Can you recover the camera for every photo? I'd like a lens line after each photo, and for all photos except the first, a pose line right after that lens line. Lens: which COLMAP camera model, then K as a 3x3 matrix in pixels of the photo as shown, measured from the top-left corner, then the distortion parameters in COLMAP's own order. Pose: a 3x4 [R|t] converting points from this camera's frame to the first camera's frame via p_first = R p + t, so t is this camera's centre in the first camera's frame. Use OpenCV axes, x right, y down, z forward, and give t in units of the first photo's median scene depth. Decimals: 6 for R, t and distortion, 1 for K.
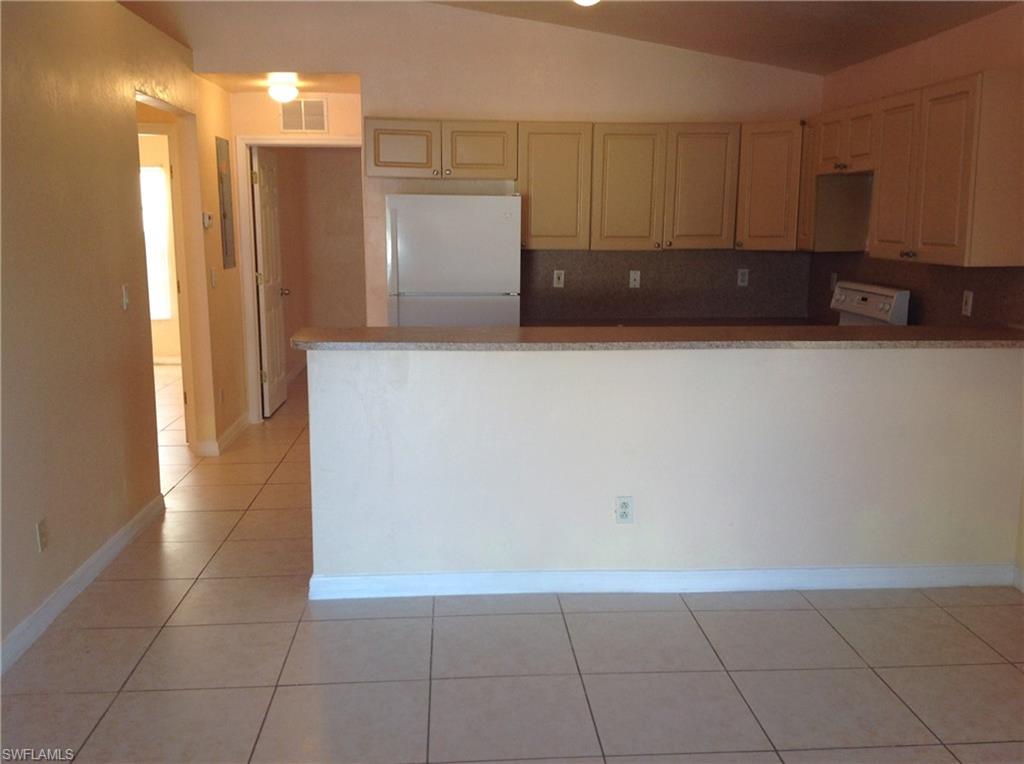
lens RADIAL K [[954.3, 0, 512.0], [0, 954.3, 382.0], [0, 0, 1]] dist [0.121271, -0.002710]
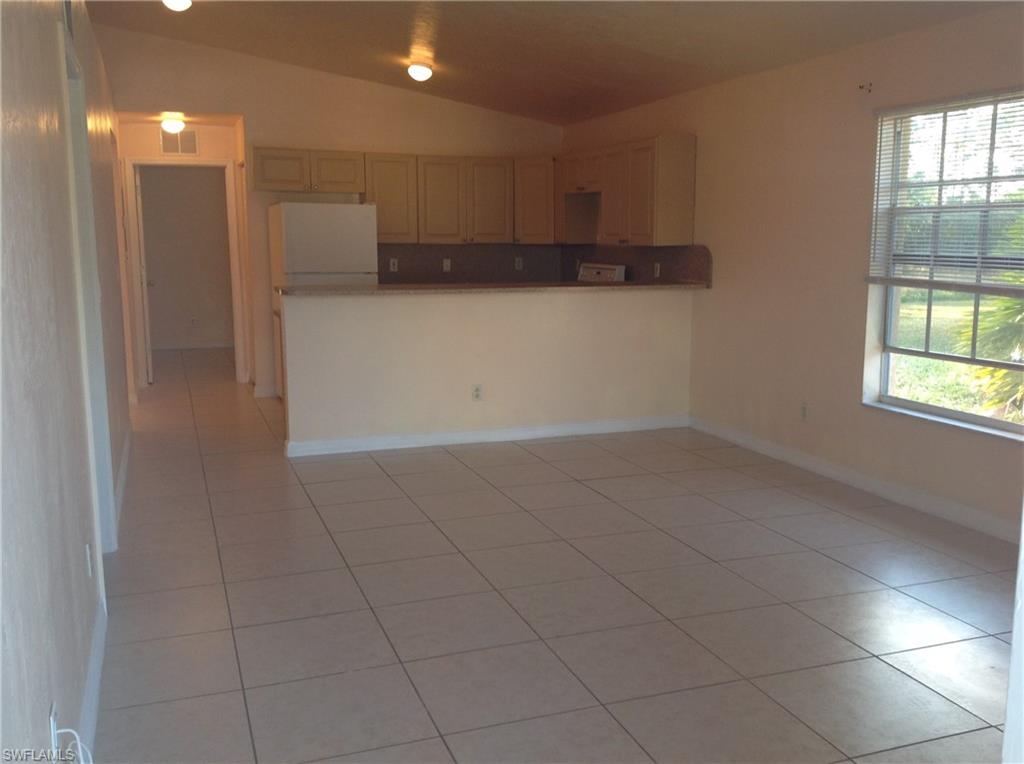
lens RADIAL K [[954.3, 0, 512.0], [0, 954.3, 382.0], [0, 0, 1]] dist [0.121271, -0.002710]
pose [[0.958837, -0.045451, 0.280297, -0.195217], [0.052764, 0.998434, -0.018595, 0.102527], [-0.279013, 0.032619, 0.959733, -0.403828]]
